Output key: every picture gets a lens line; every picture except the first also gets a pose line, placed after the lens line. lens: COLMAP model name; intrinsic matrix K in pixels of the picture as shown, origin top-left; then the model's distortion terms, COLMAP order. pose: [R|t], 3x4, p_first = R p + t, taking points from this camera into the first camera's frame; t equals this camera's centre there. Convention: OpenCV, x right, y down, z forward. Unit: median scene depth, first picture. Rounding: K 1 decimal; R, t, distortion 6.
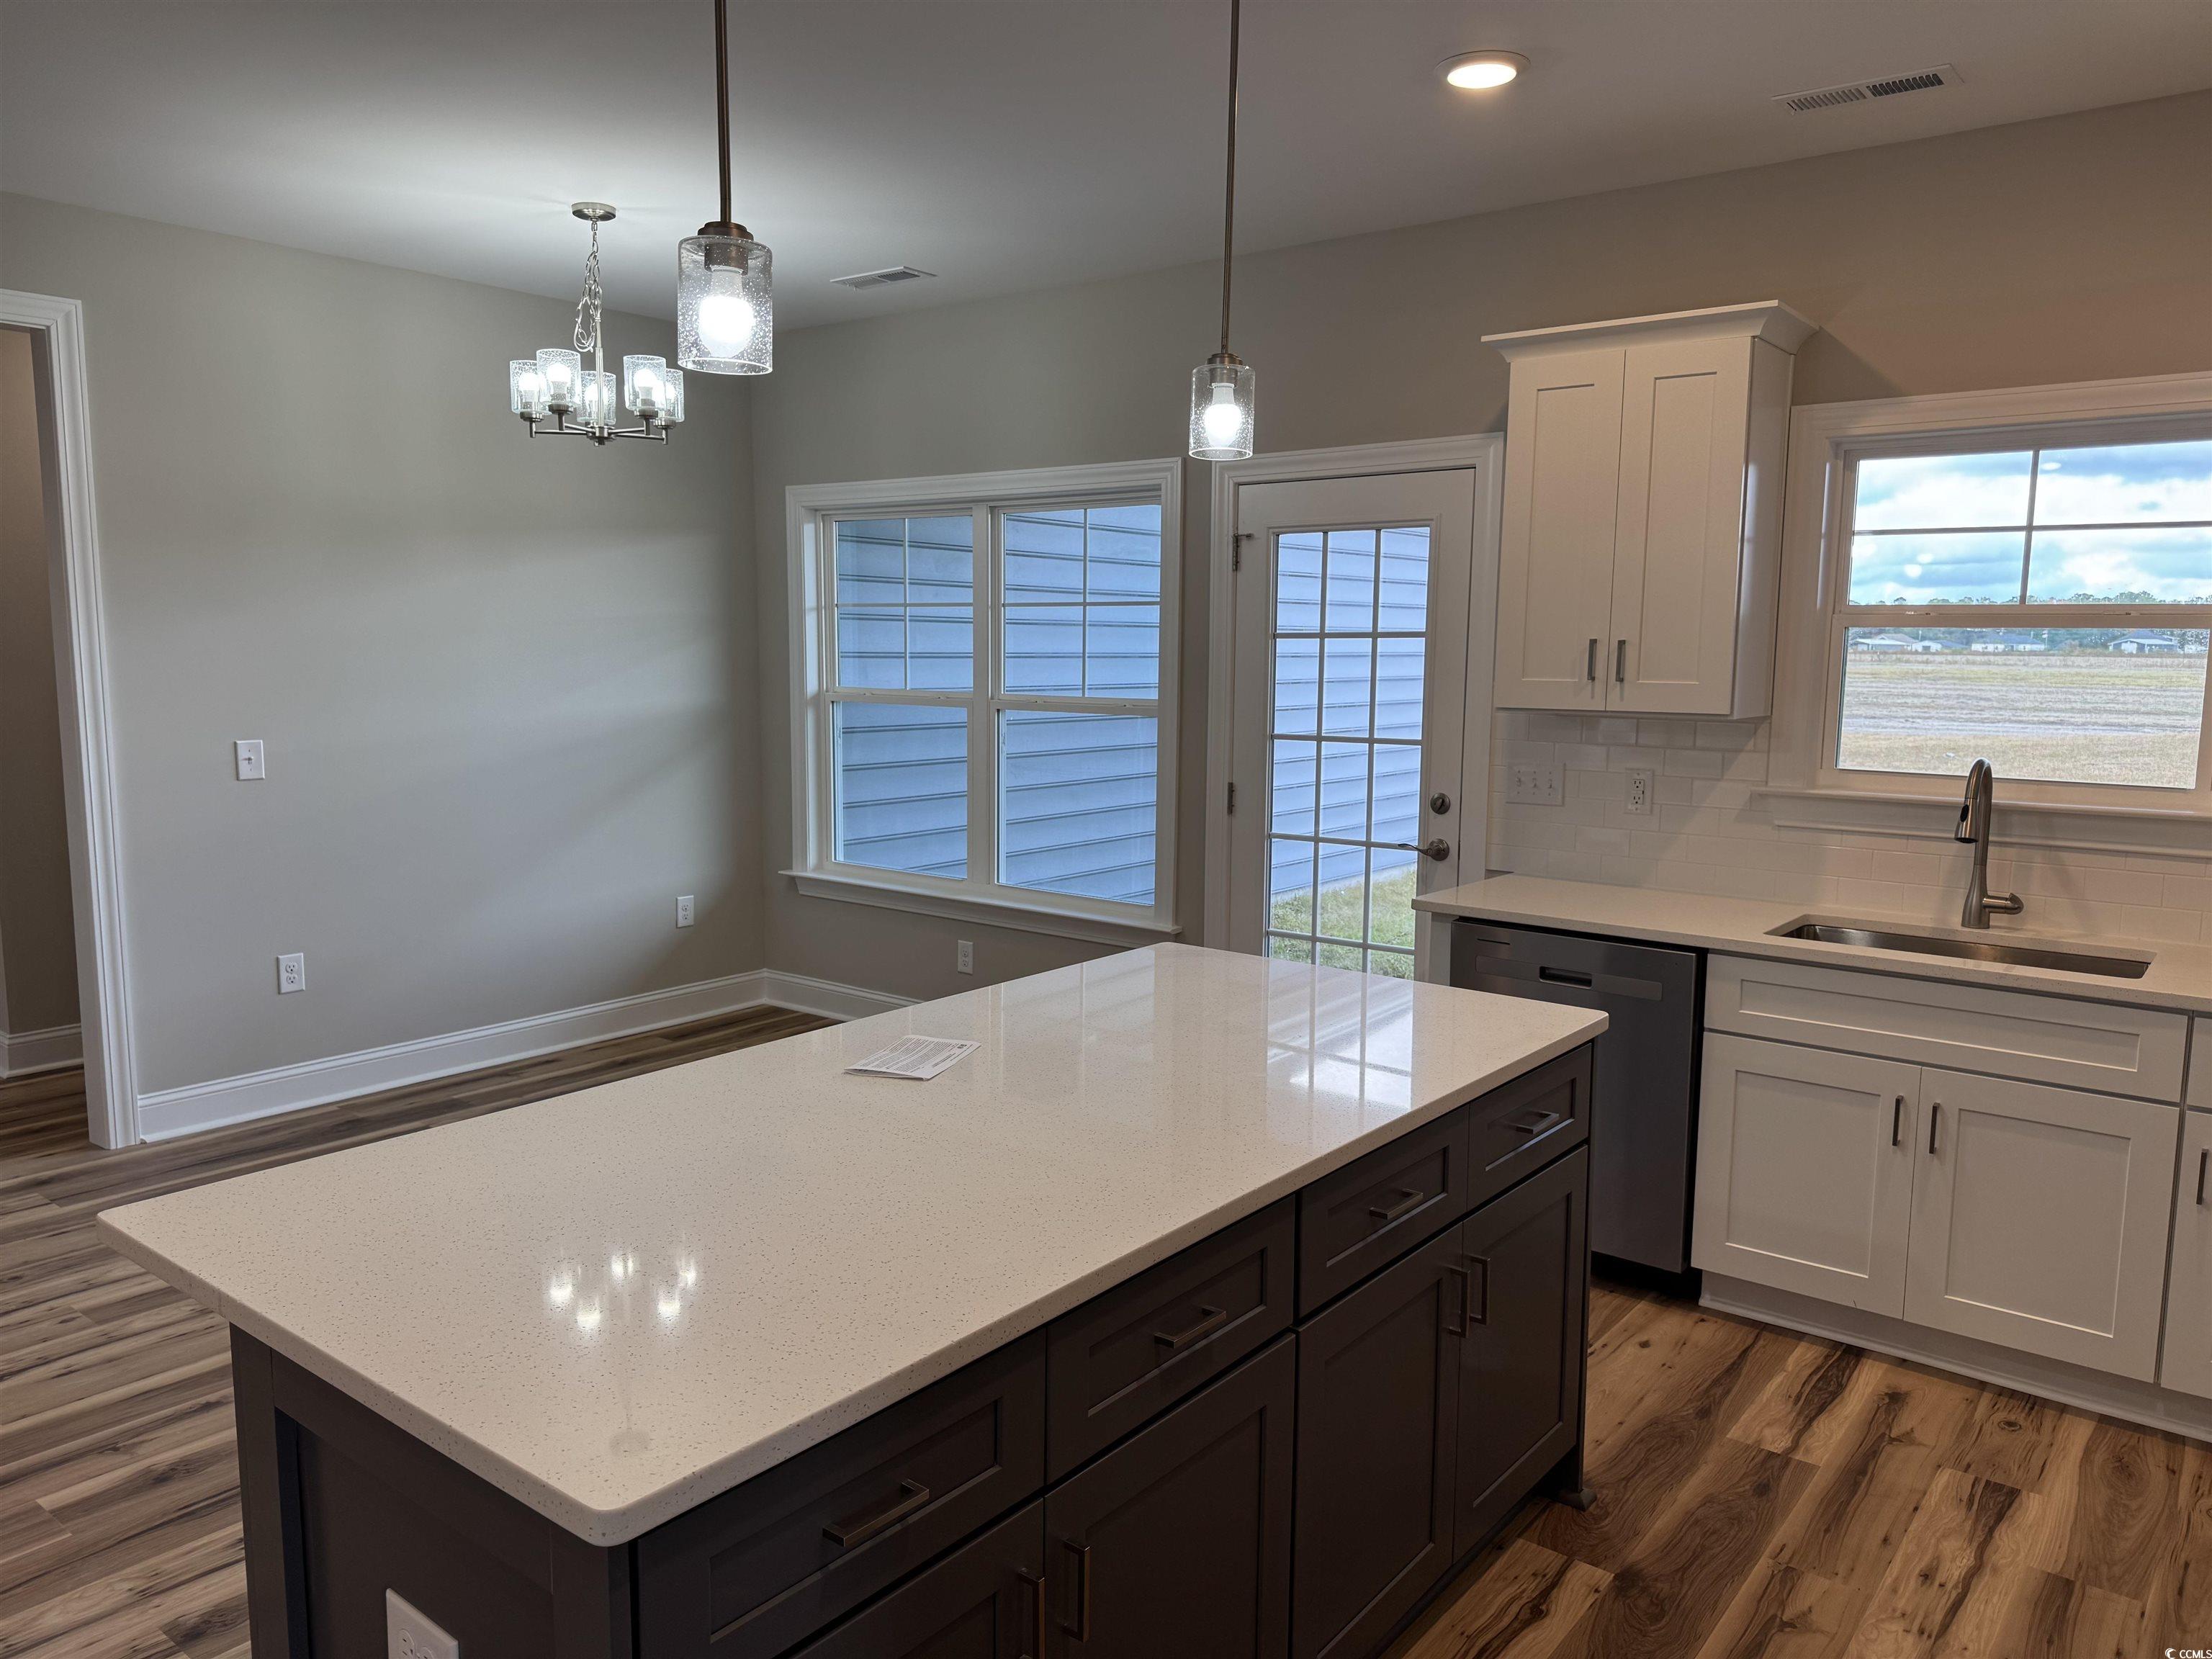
lens RADIAL K [[1572.8, 0, 1135.5], [0, 1572.8, 837.1], [0, 0, 1]] dist [0.010982, -0.006991]
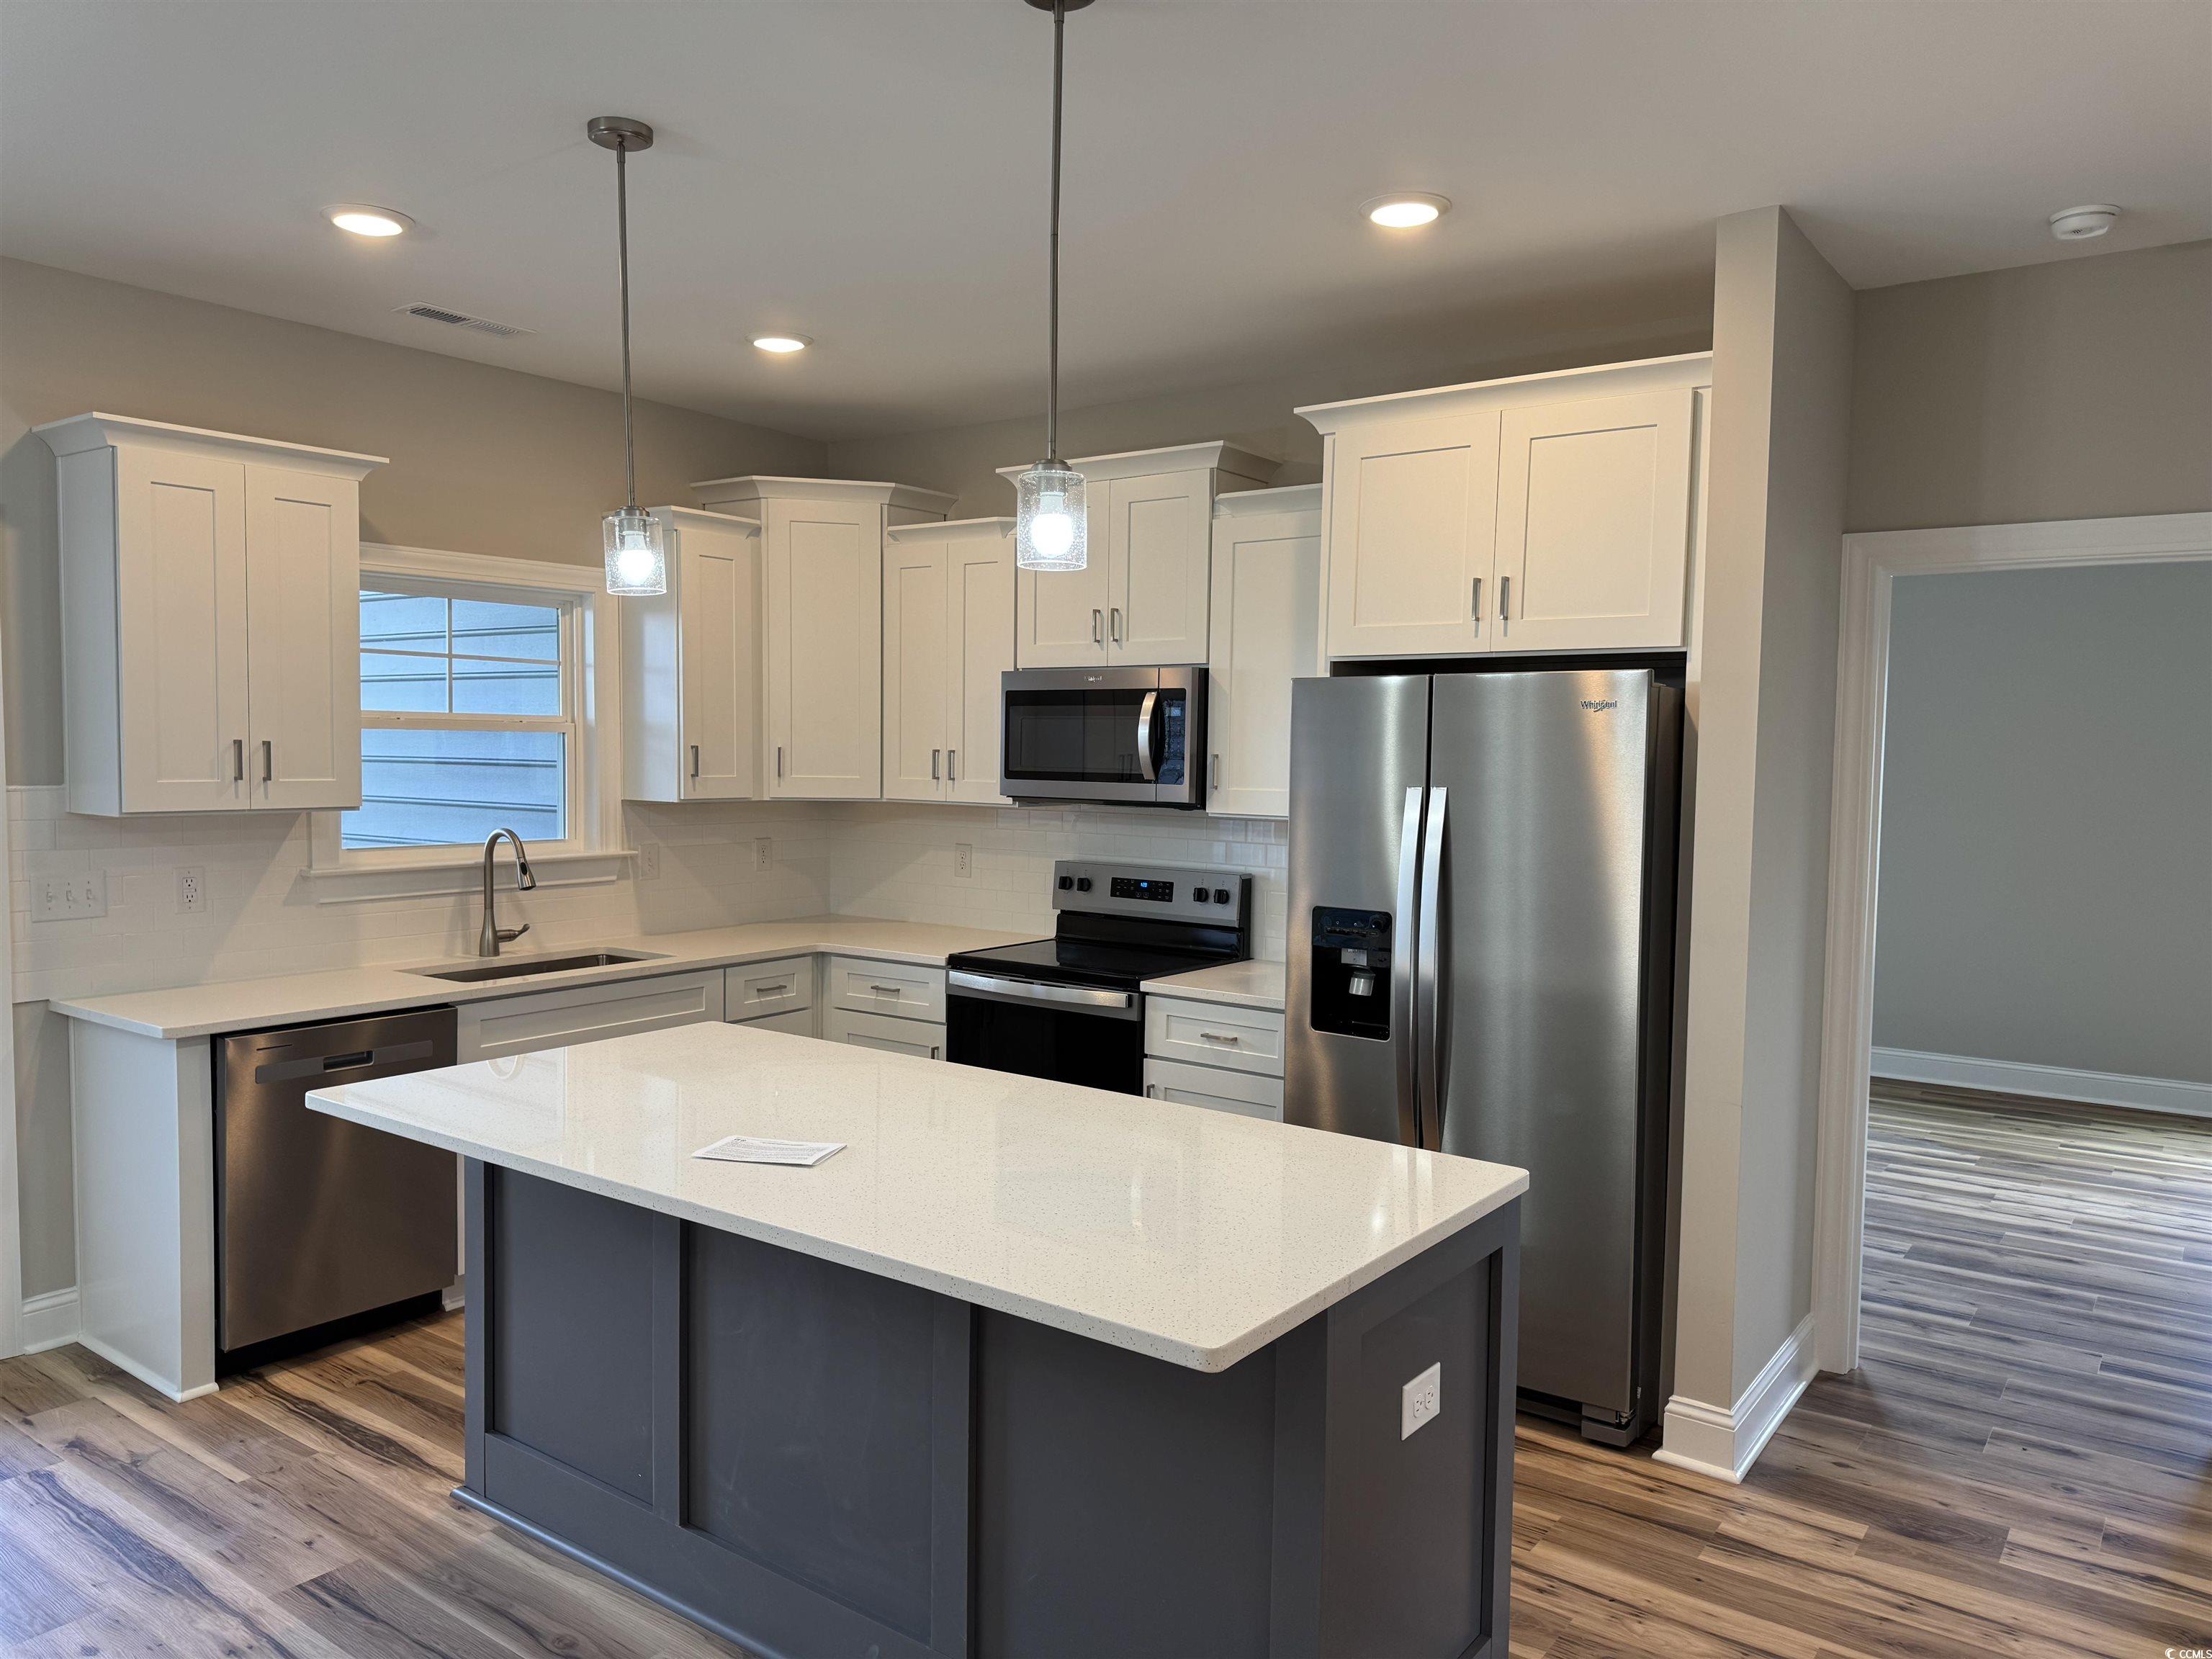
lens RADIAL K [[1574.8, 0, 1061.3], [0, 1574.8, 822.2], [0, 0, 1]] dist [-0.000054, 0.019129]
pose [[-0.011277, -0.060218, 0.998122, -0.617142], [0.109644, 0.992092, 0.061092, -0.064546], [-0.993907, 0.110127, -0.004585, 0.404044]]
